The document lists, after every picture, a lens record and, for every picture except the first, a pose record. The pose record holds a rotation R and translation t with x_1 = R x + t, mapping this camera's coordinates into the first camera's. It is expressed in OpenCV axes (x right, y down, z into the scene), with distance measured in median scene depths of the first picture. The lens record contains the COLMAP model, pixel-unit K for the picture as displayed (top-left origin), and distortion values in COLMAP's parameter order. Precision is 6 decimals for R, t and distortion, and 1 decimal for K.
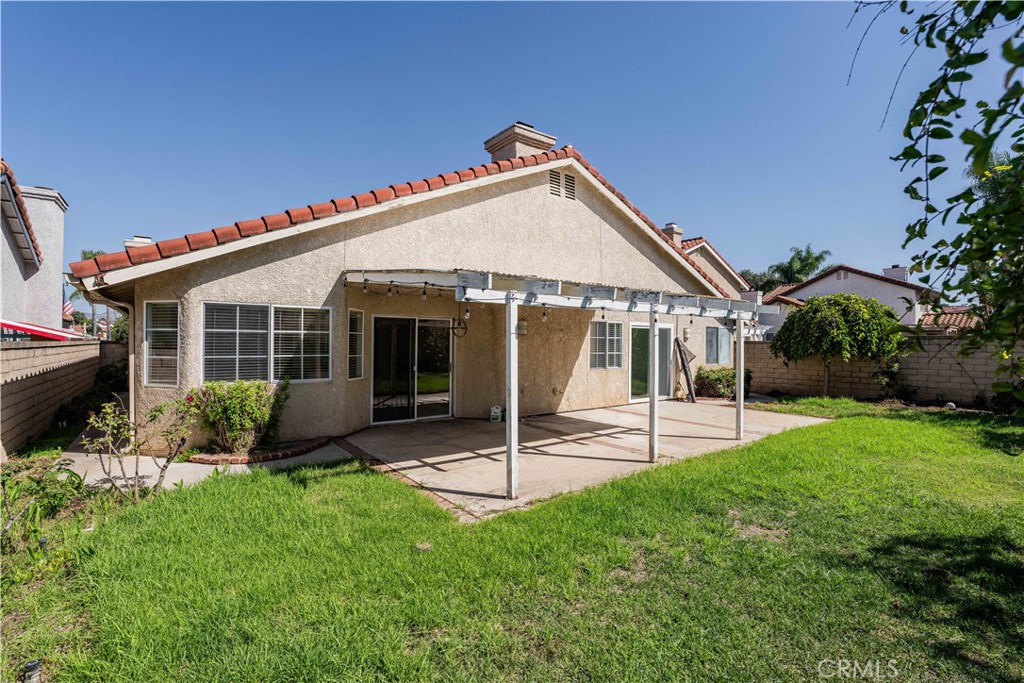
lens RADIAL K [[470.9, 0, 512.0], [0, 470.9, 341.5], [0, 0, 1]] dist [-0.002139, 0.000313]
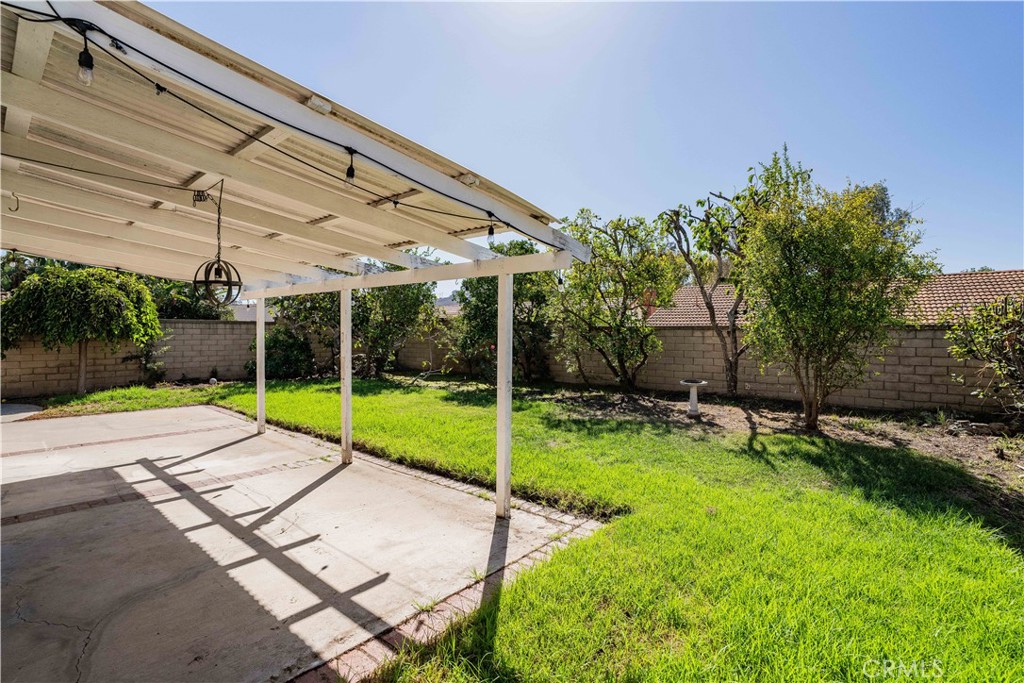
lens RADIAL K [[470.9, 0, 512.0], [0, 470.9, 341.5], [0, 0, 1]] dist [-0.002139, 0.000313]
pose [[-0.221122, -0.025816, 0.974904, -0.655828], [-0.010669, 0.999654, 0.024051, 0.005304], [-0.975188, -0.005083, -0.221321, 0.960588]]
